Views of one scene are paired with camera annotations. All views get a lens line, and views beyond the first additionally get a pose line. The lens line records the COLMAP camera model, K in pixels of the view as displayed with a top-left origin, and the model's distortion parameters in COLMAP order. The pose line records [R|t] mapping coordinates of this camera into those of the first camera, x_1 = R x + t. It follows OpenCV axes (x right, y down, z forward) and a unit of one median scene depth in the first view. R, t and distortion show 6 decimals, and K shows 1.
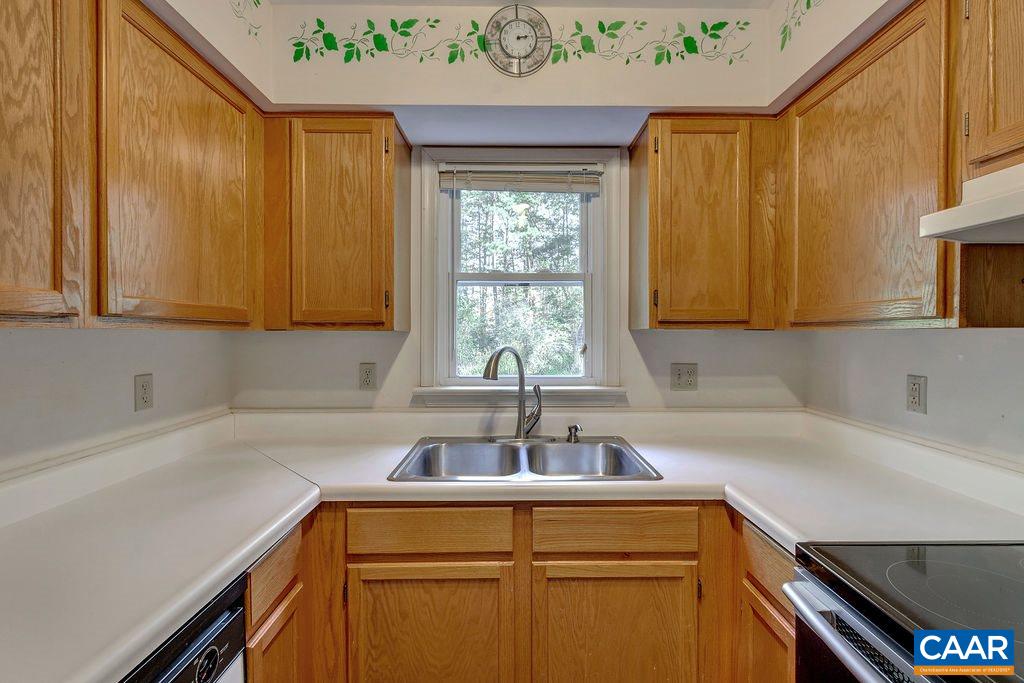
lens RADIAL K [[461.4, 0, 516.8], [0, 461.4, 333.2], [0, 0, 1]] dist [0.000792, 0.000087]
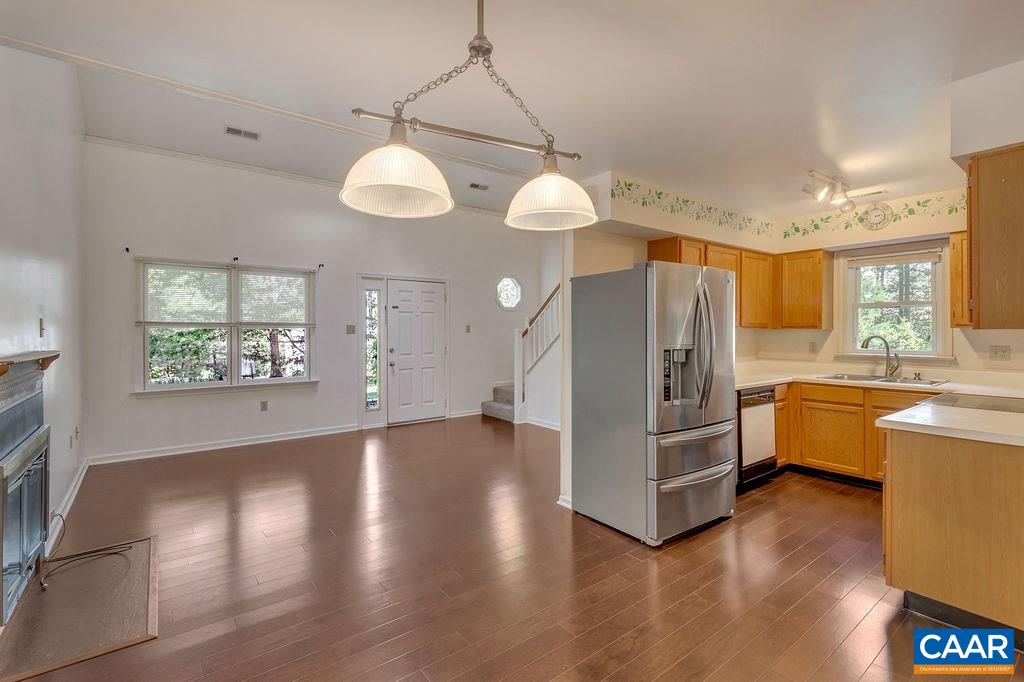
lens RADIAL K [[470.4, 0, 512.3], [0, 470.4, 333.2], [0, 0, 1]] dist [-0.000256, -0.000026]
pose [[0.599587, 0.005942, -0.800288, 0.827483], [-0.002843, 0.999982, 0.005295, 0.009122], [0.800305, -0.000899, 0.599593, -2.046041]]
